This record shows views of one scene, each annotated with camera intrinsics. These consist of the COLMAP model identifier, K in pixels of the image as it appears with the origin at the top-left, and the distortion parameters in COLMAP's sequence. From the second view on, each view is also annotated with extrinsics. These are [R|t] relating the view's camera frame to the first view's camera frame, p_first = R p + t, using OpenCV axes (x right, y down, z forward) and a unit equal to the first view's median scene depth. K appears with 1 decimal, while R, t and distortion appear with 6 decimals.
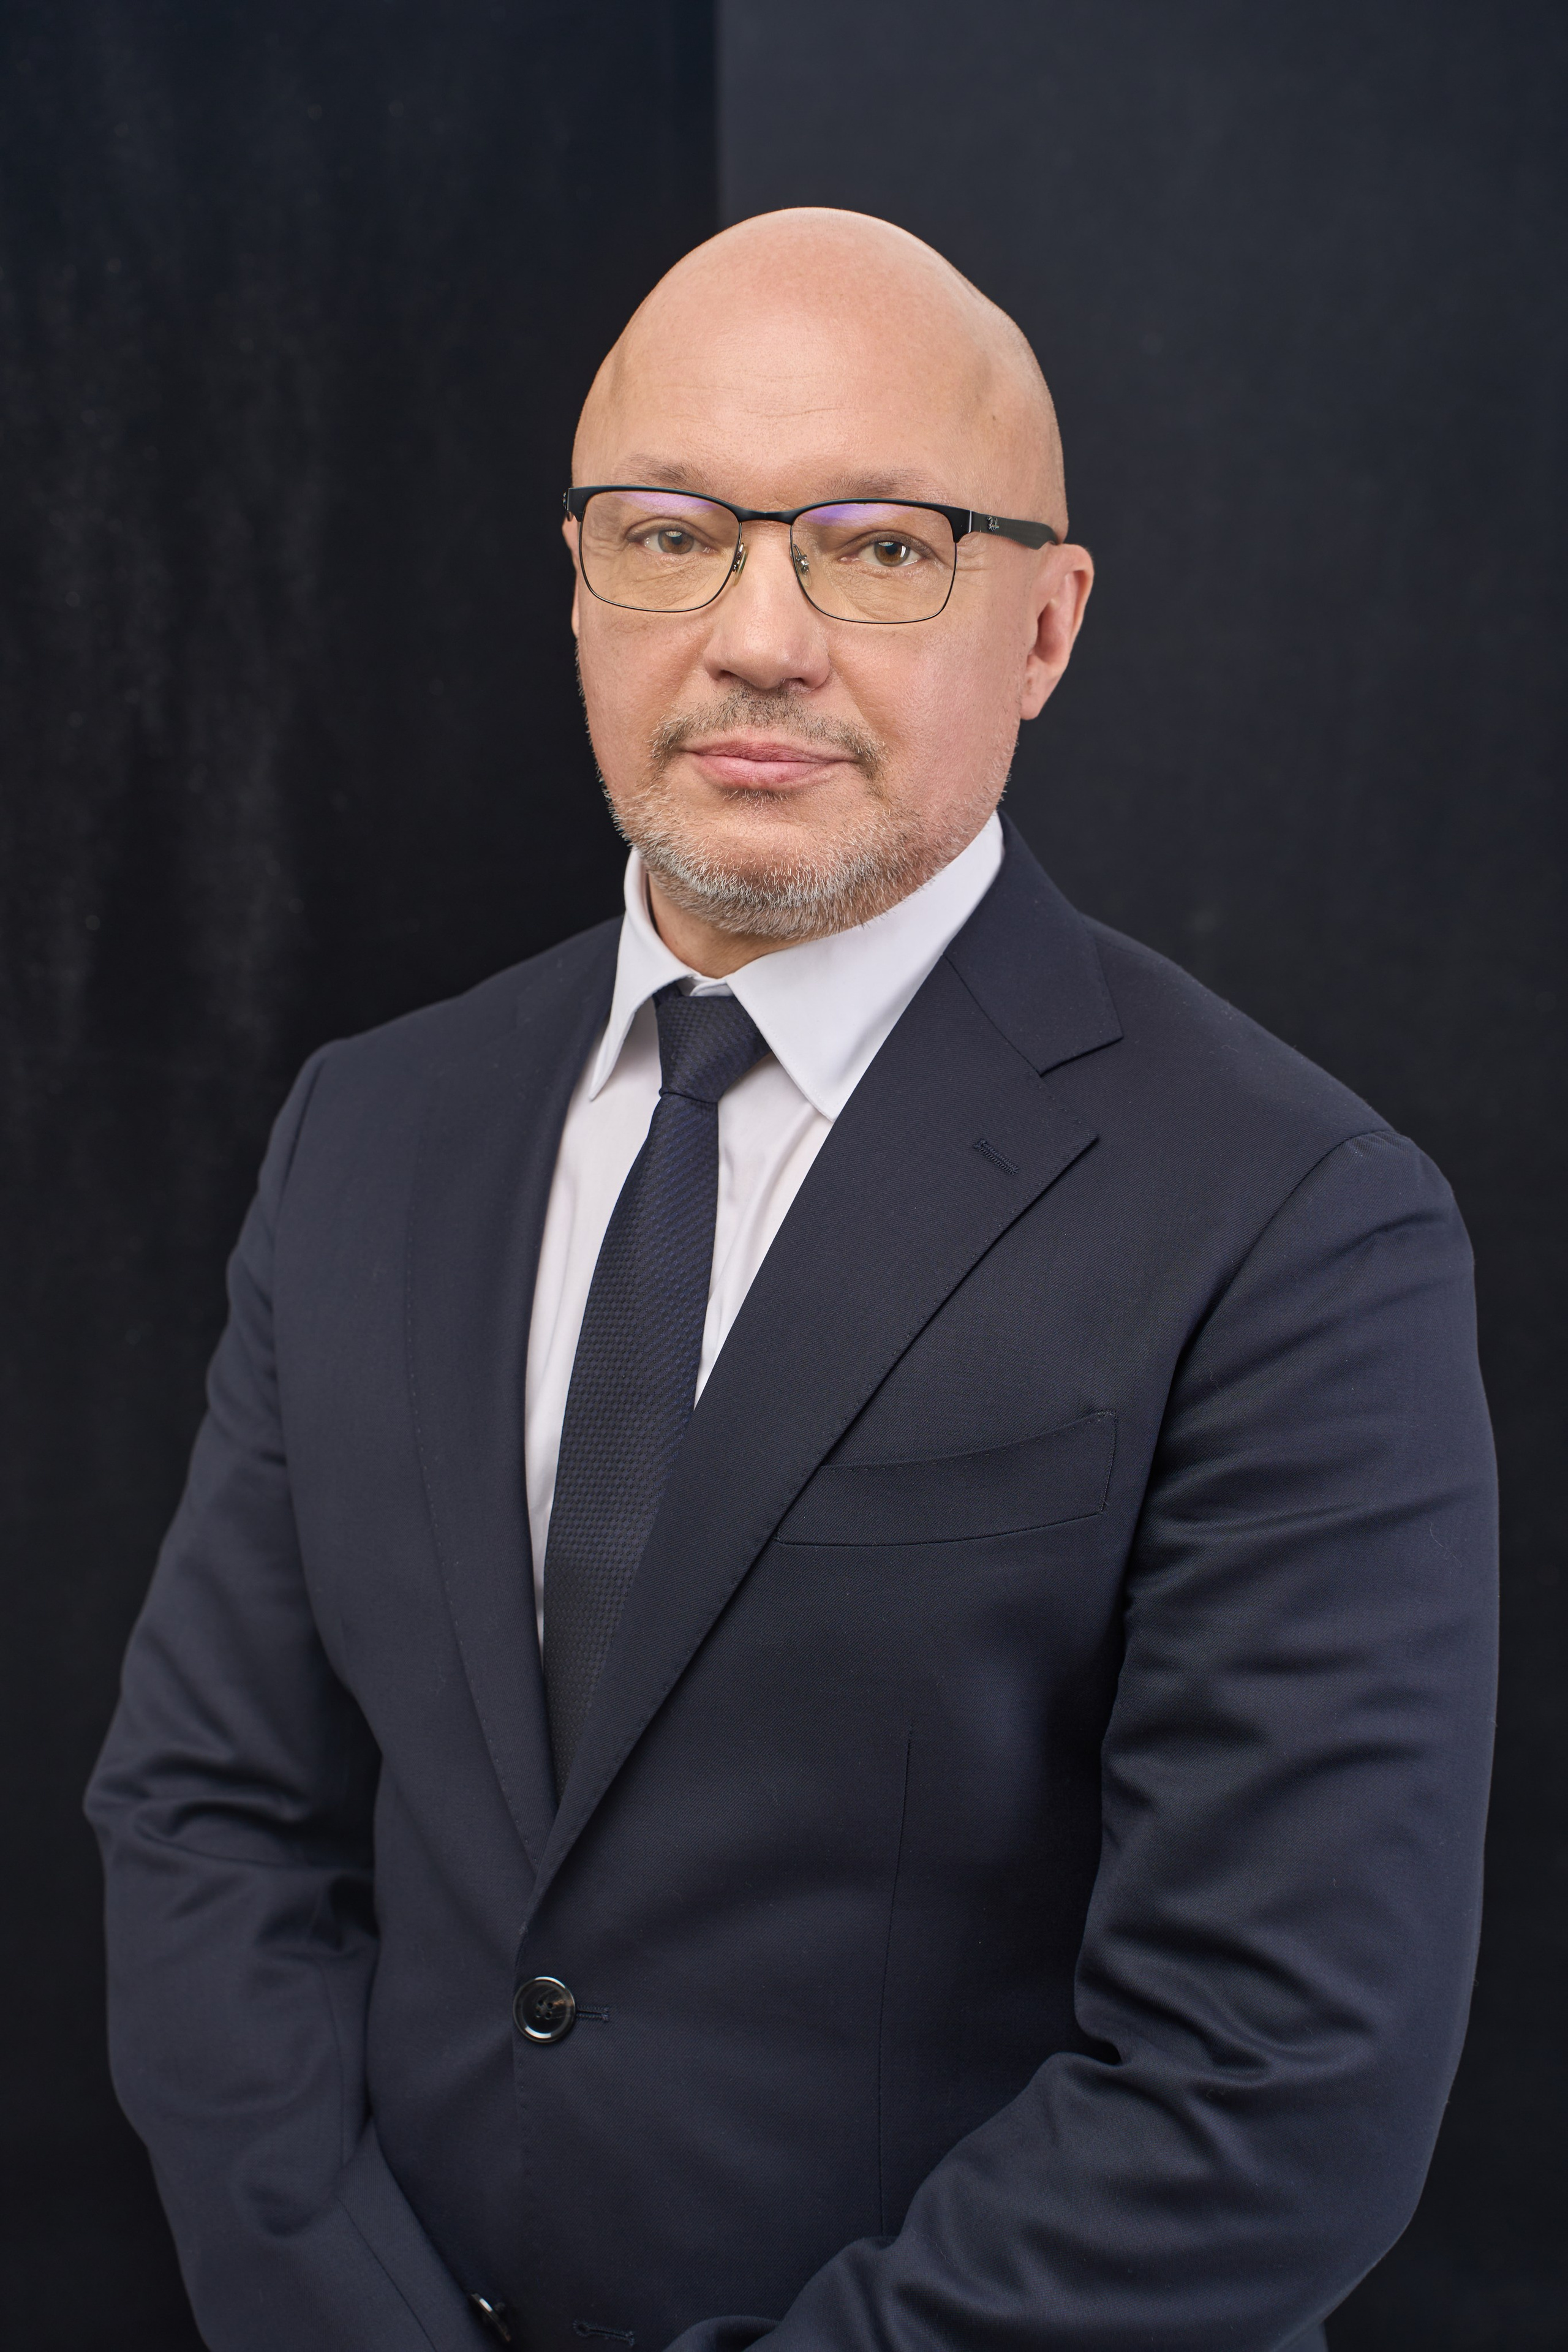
lens RADIAL K [[4686.7, 0, 794.1], [0, 4686.7, 1237.6], [0, 0, 1]] dist [0.591127, 0.000000]
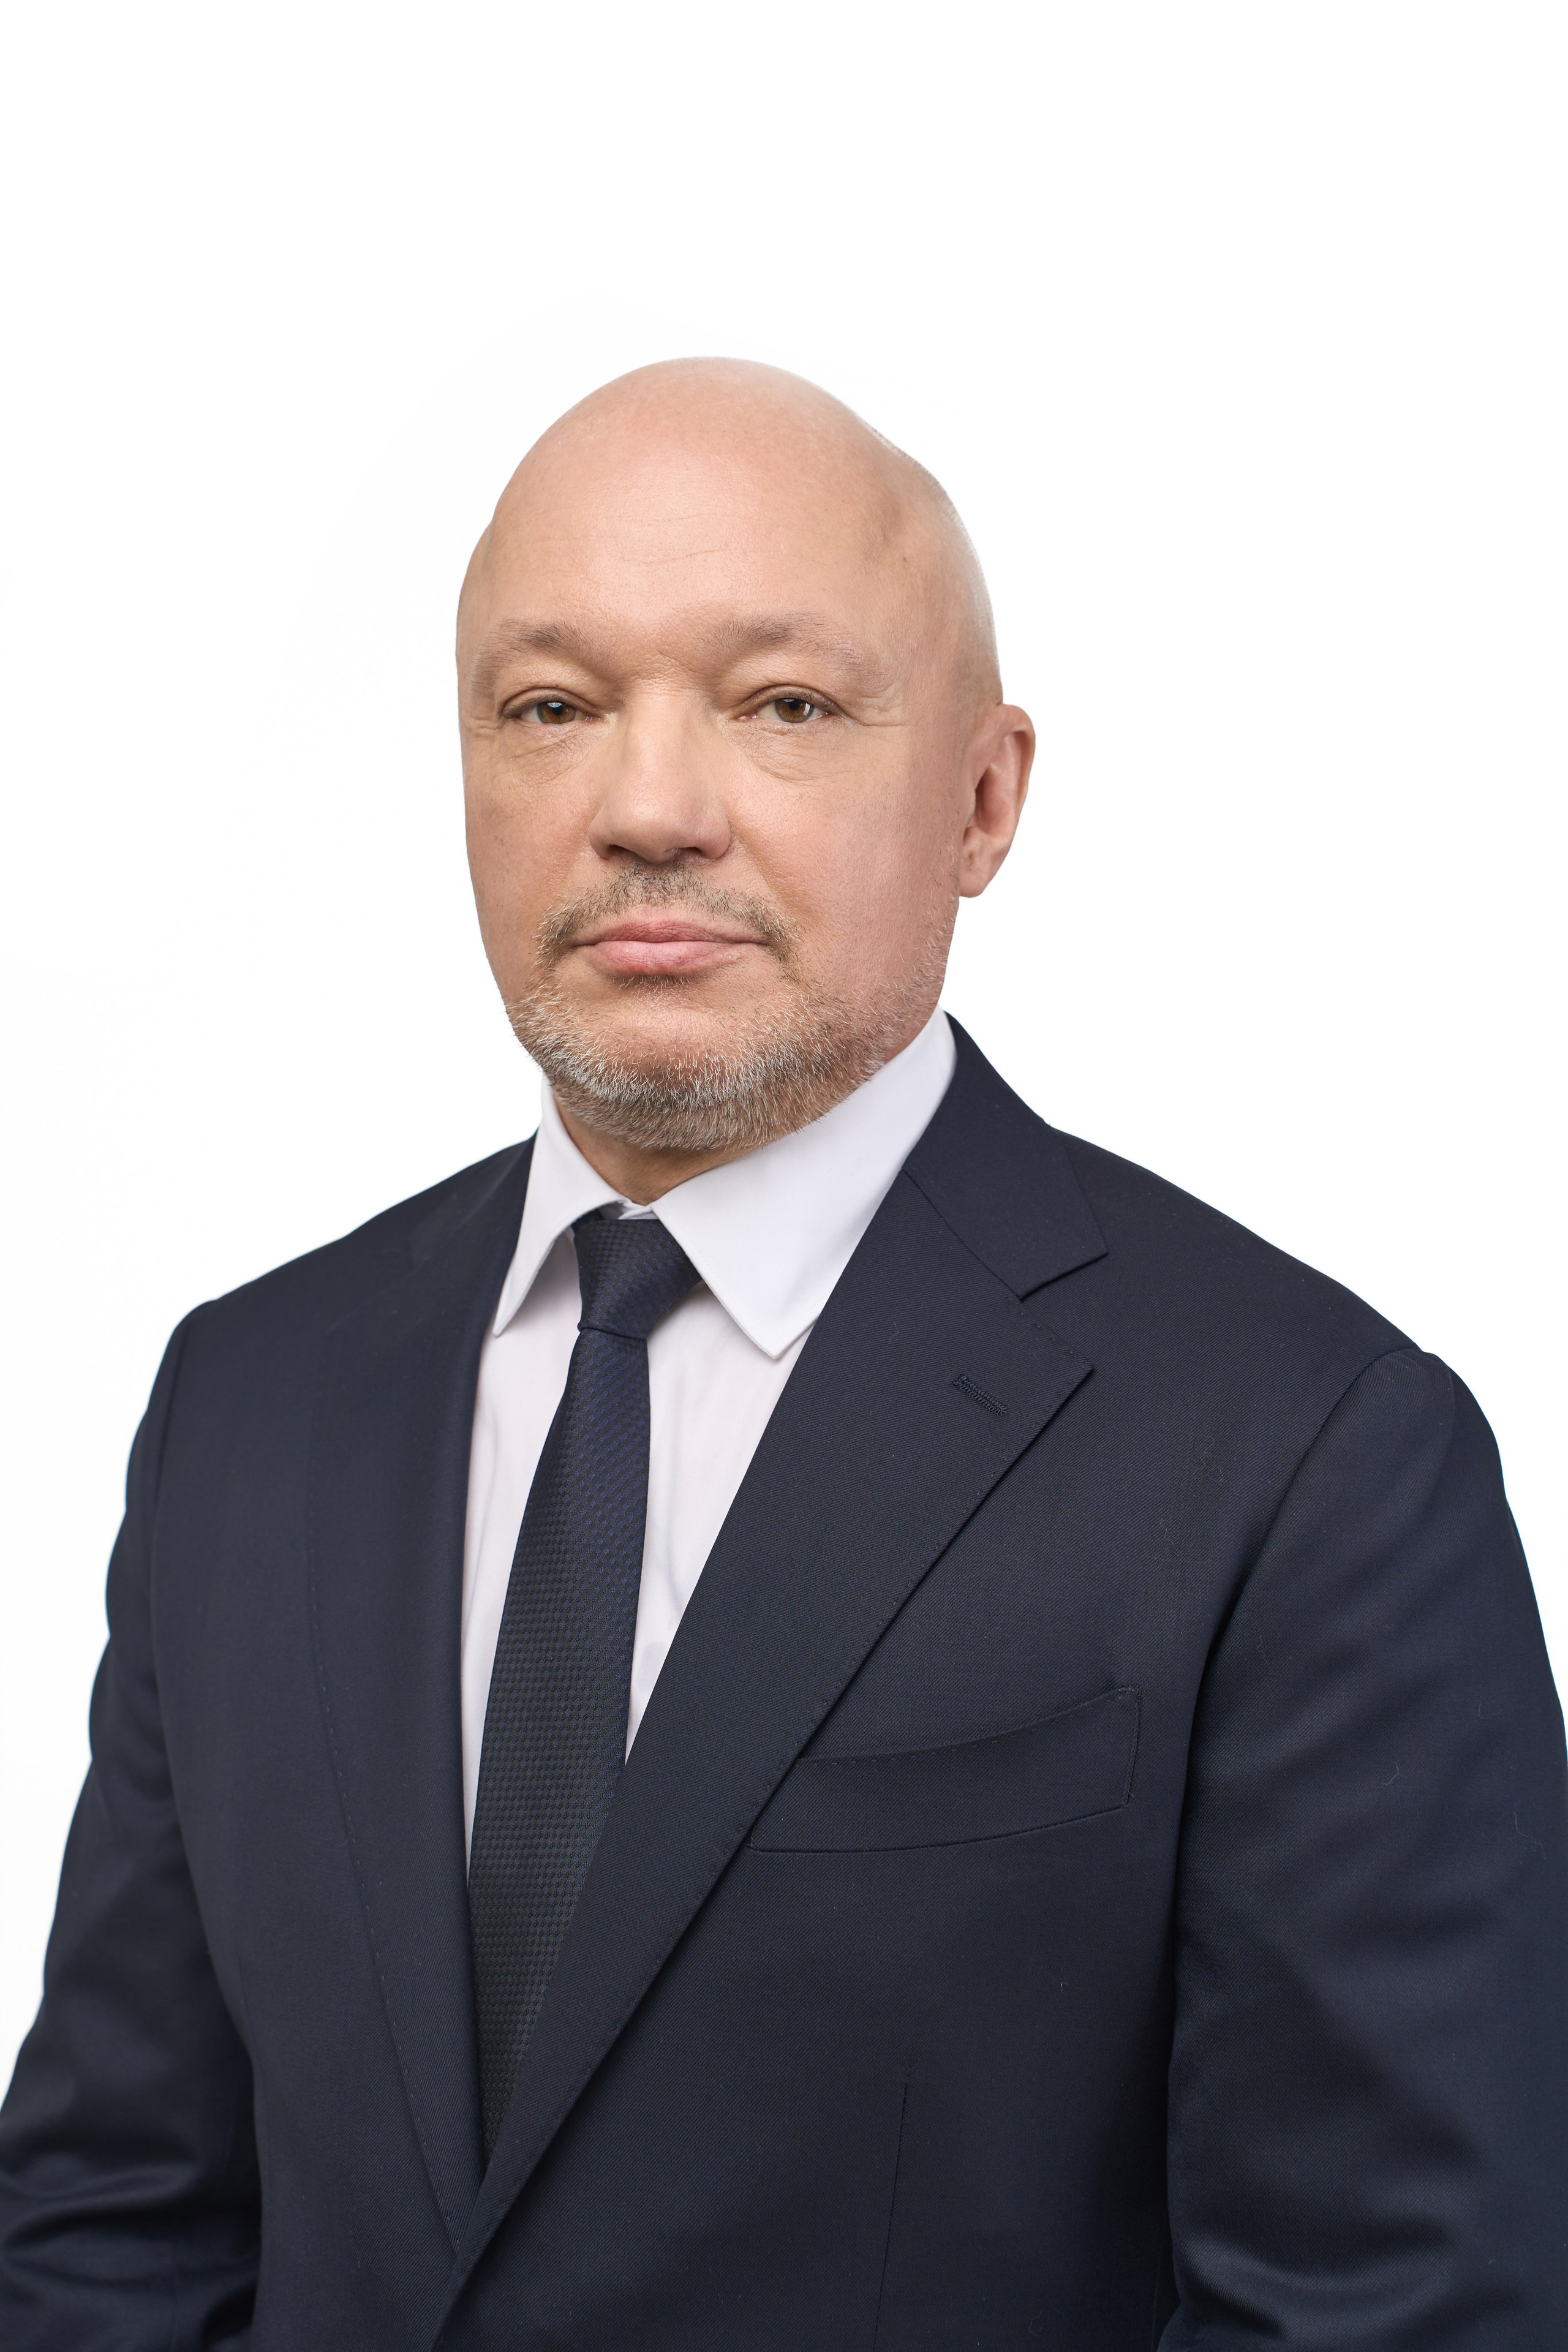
lens RADIAL K [[4053.7, 0, 791.6], [0, 4053.7, 1192.8], [0, 0, 1]] dist [0.531294, 0.000000]
pose [[0.996934, -0.052752, -0.057797, 0.059532], [0.046147, 0.992838, -0.110194, 0.030806], [0.063196, 0.107189, 0.992228, 0.247399]]
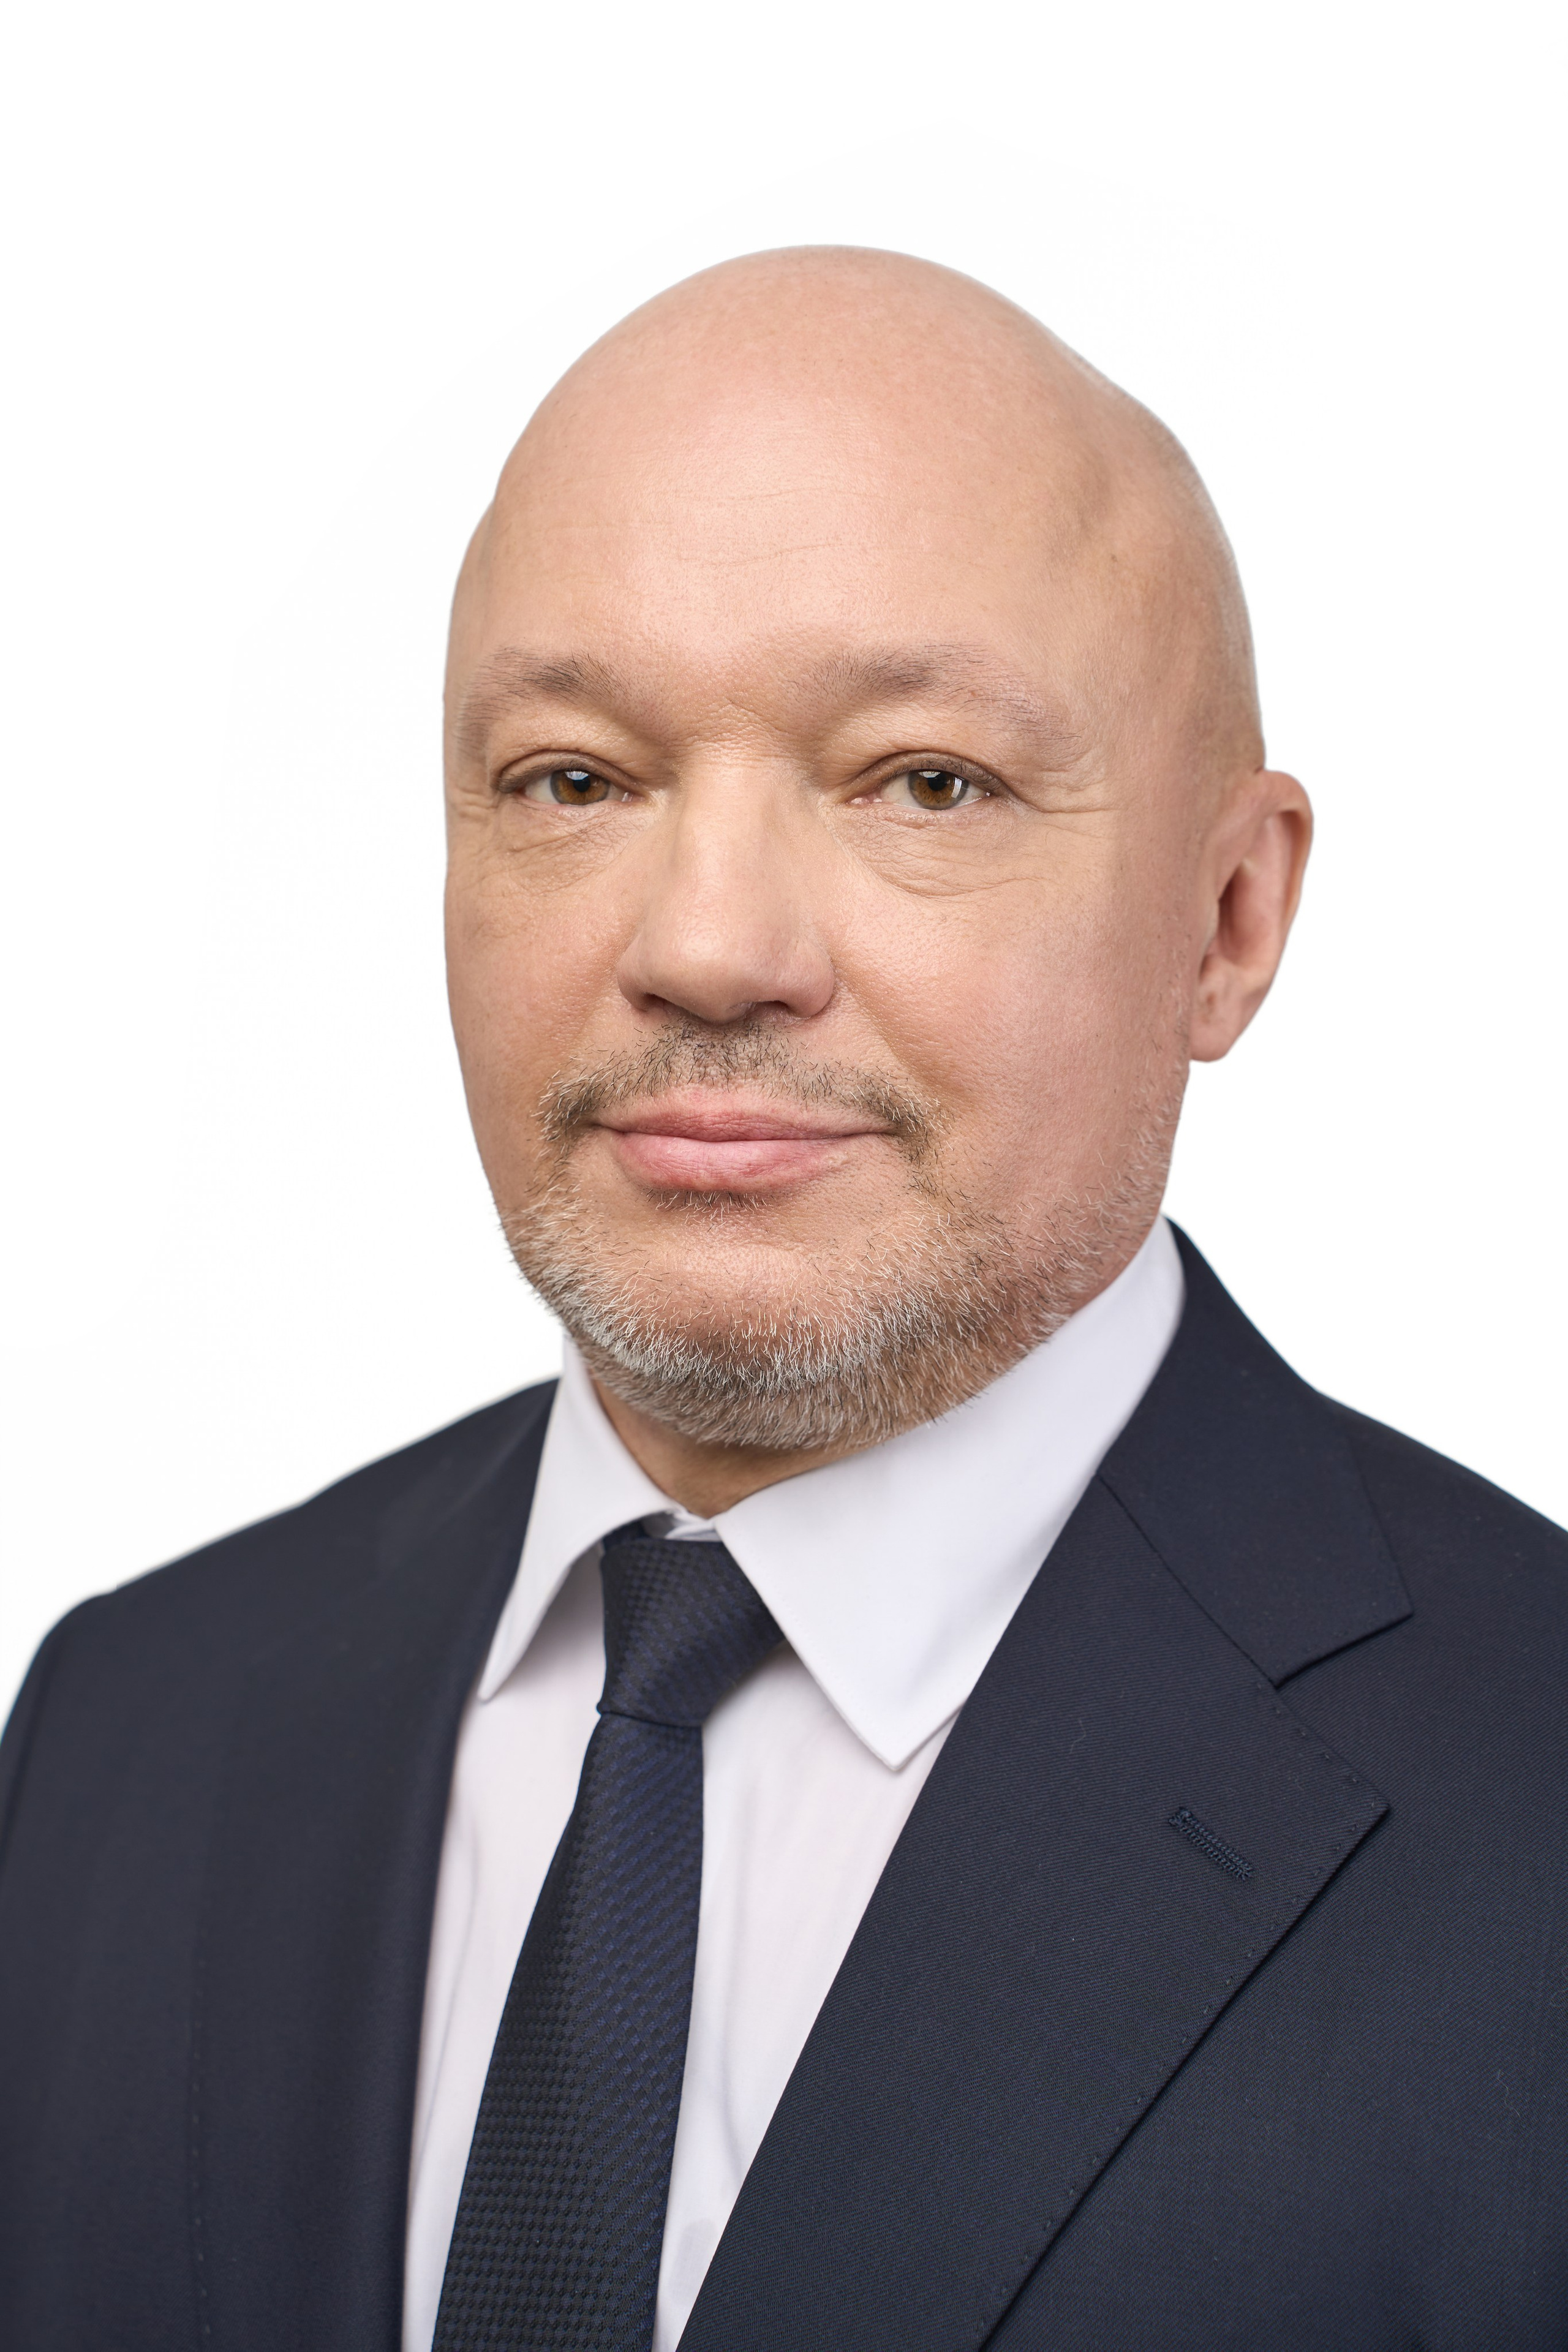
lens RADIAL K [[4686.7, 0, 786.3], [0, 4686.7, 1140.5], [0, 0, 1]] dist [0.591127, 0.000000]
pose [[0.992734, -0.033420, -0.115600, 0.067525], [0.019950, 0.993075, -0.115773, -0.034397], [0.118668, 0.112626, 0.986526, 0.431525]]
